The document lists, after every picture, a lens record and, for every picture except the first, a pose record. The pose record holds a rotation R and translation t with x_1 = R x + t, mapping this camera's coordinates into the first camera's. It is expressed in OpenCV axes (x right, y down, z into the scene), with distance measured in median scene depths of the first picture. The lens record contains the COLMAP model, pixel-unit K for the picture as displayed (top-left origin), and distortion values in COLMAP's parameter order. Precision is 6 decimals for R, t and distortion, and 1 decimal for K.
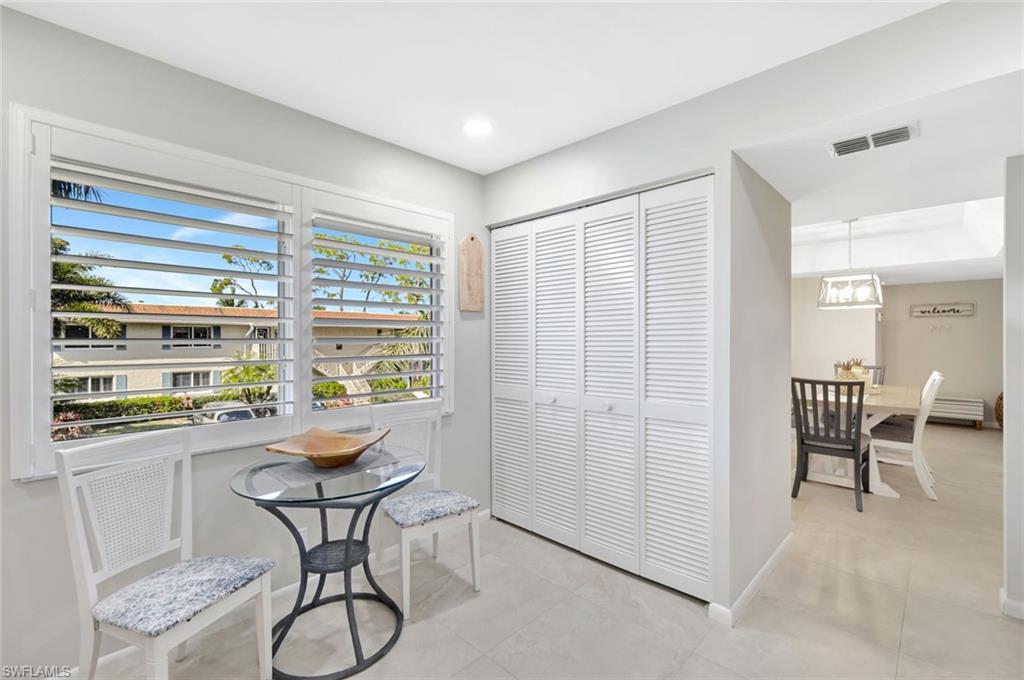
lens RADIAL K [[443.6, 0, 512.3], [0, 443.6, 336.0], [0, 0, 1]] dist [-0.001126, -0.000172]
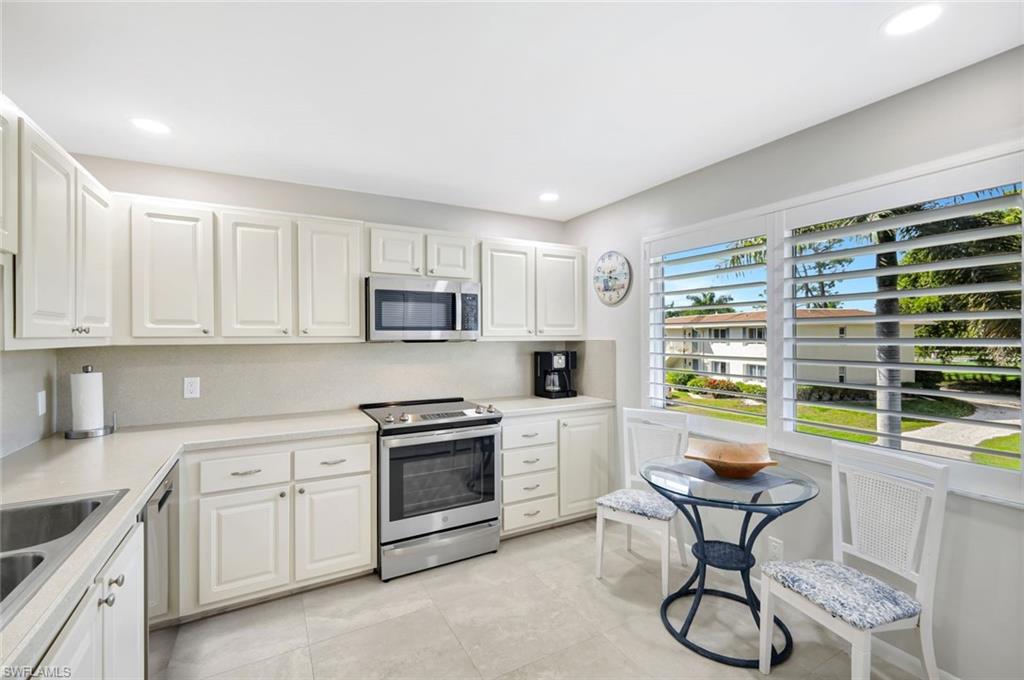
lens RADIAL K [[443.6, 0, 512.3], [0, 443.6, 336.0], [0, 0, 1]] dist [-0.001126, -0.000172]
pose [[-0.293256, 0.006631, -0.956011, 0.879303], [0.002022, 0.999978, 0.006315, -0.011081], [0.956032, -0.000081, -0.293263, 1.063849]]
